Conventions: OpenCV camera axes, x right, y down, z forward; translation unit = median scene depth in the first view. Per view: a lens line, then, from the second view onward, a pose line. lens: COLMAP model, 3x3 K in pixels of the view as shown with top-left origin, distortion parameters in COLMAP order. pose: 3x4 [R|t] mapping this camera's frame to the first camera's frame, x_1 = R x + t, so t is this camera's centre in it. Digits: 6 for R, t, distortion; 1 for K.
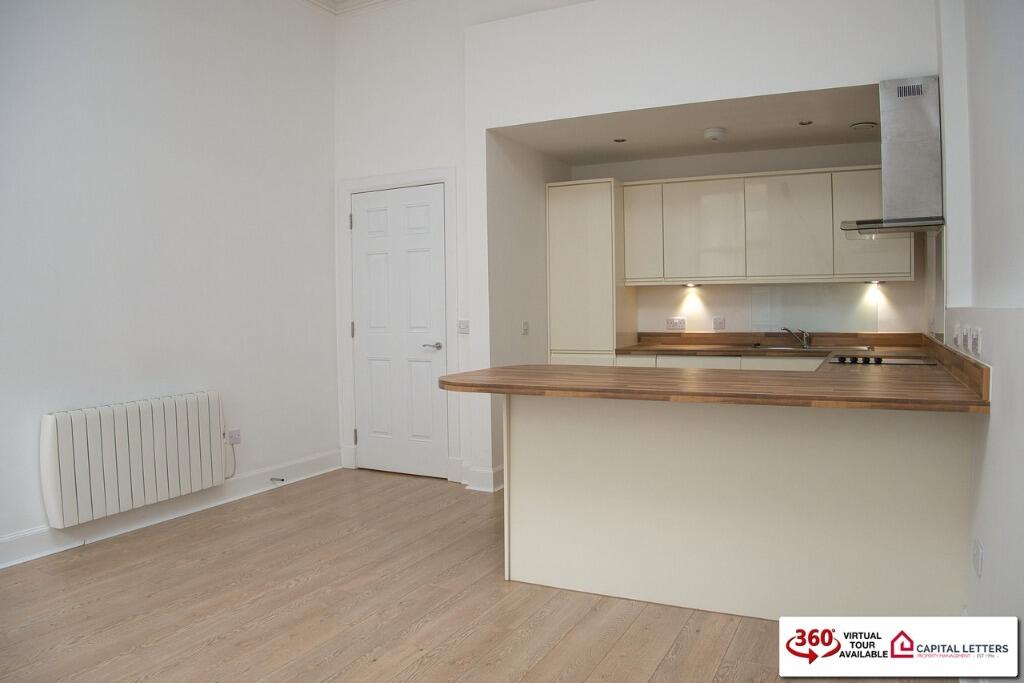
lens RADIAL K [[717.4, 0, 516.7], [0, 717.4, 341.4], [0, 0, 1]] dist [-0.139956, 0.004176]
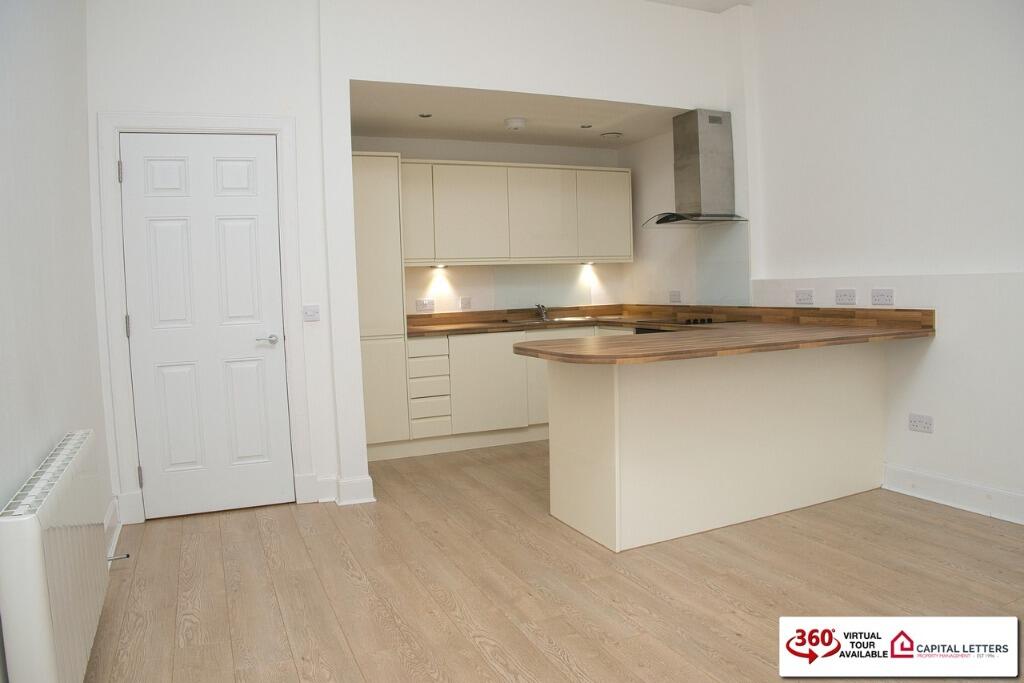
lens RADIAL K [[717.4, 0, 516.7], [0, 717.4, 341.4], [0, 0, 1]] dist [-0.139956, 0.004176]
pose [[0.629642, -0.067486, 0.773949, -0.557818], [0.061539, 0.997422, 0.036907, -0.003472], [-0.774445, 0.024390, 0.632171, 0.306516]]
